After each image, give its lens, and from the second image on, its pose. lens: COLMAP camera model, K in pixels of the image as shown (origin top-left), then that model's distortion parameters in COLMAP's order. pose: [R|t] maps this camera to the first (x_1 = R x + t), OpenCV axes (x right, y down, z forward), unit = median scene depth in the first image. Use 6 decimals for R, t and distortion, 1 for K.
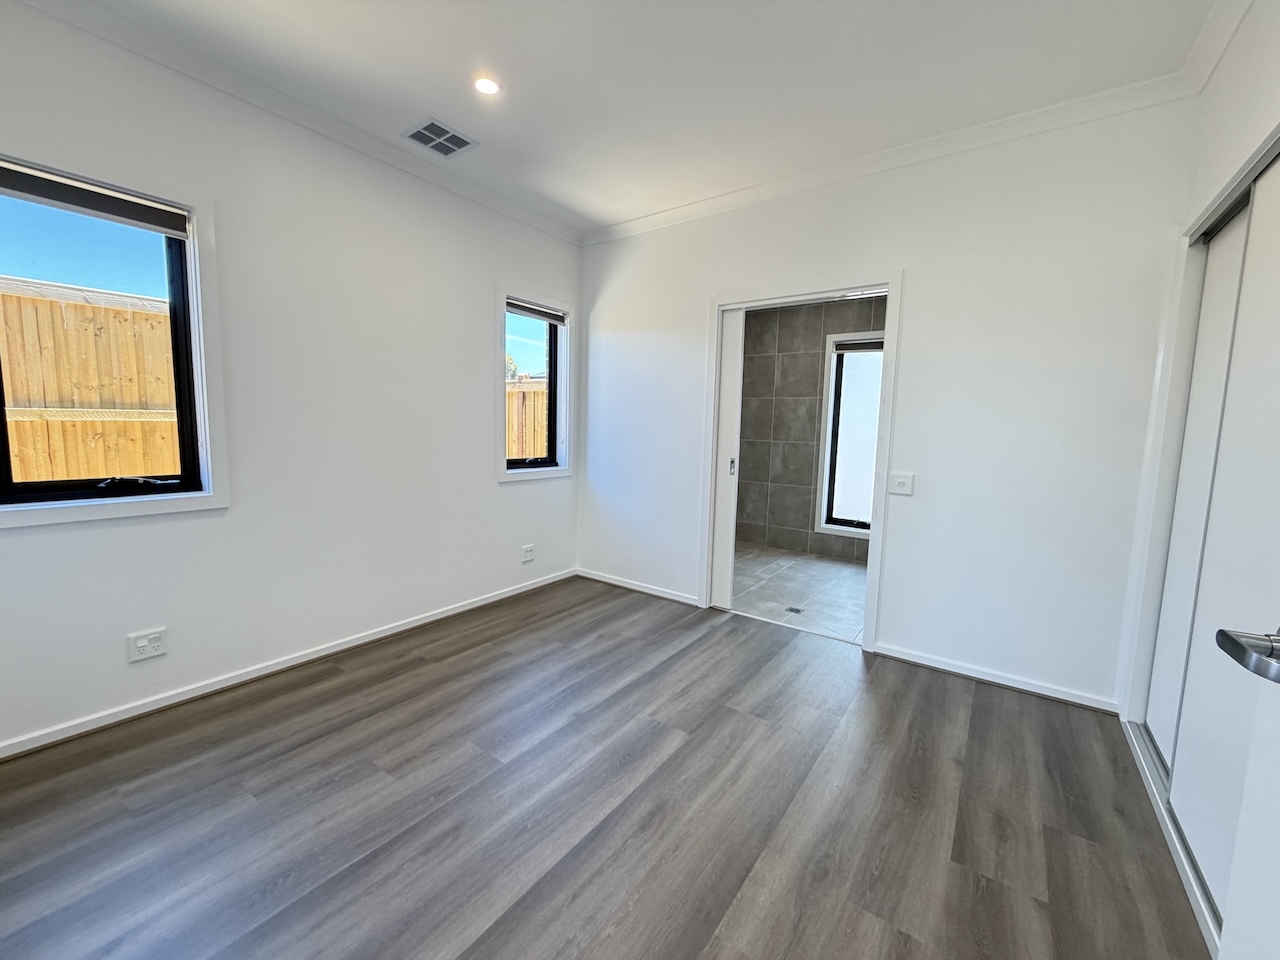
lens RADIAL K [[506.8, 0, 633.4], [0, 506.8, 477.7], [0, 0, 1]] dist [-0.019938, -0.000281]
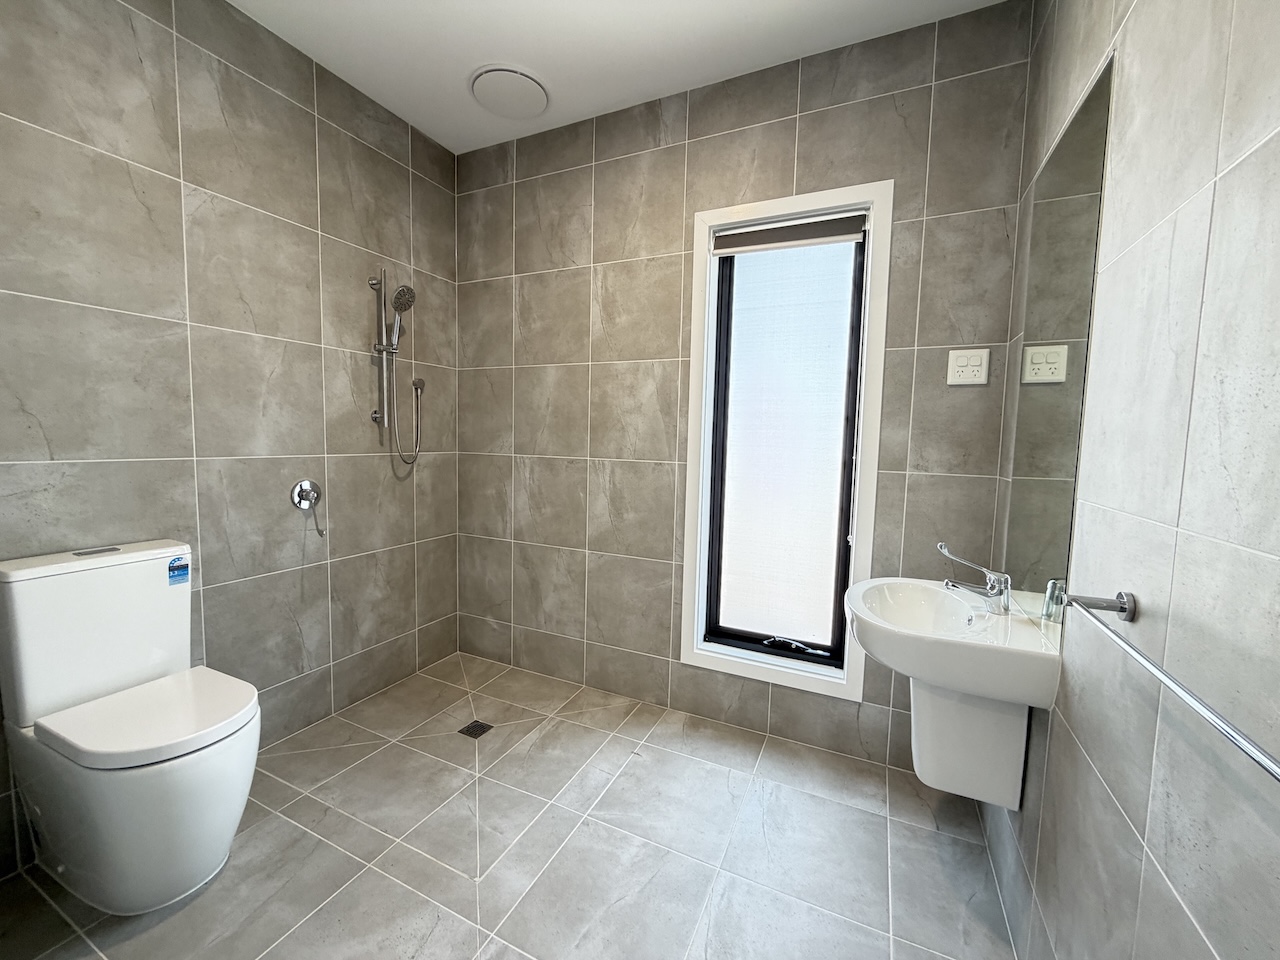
lens RADIAL K [[506.8, 0, 640.5], [0, 506.8, 482.5], [0, 0, 1]] dist [-0.019938, -0.000281]
pose [[0.978486, -0.016543, 0.205647, 0.232807], [0.020516, 0.999642, -0.017203, -0.043648], [-0.205289, 0.021052, 0.978475, 0.562857]]
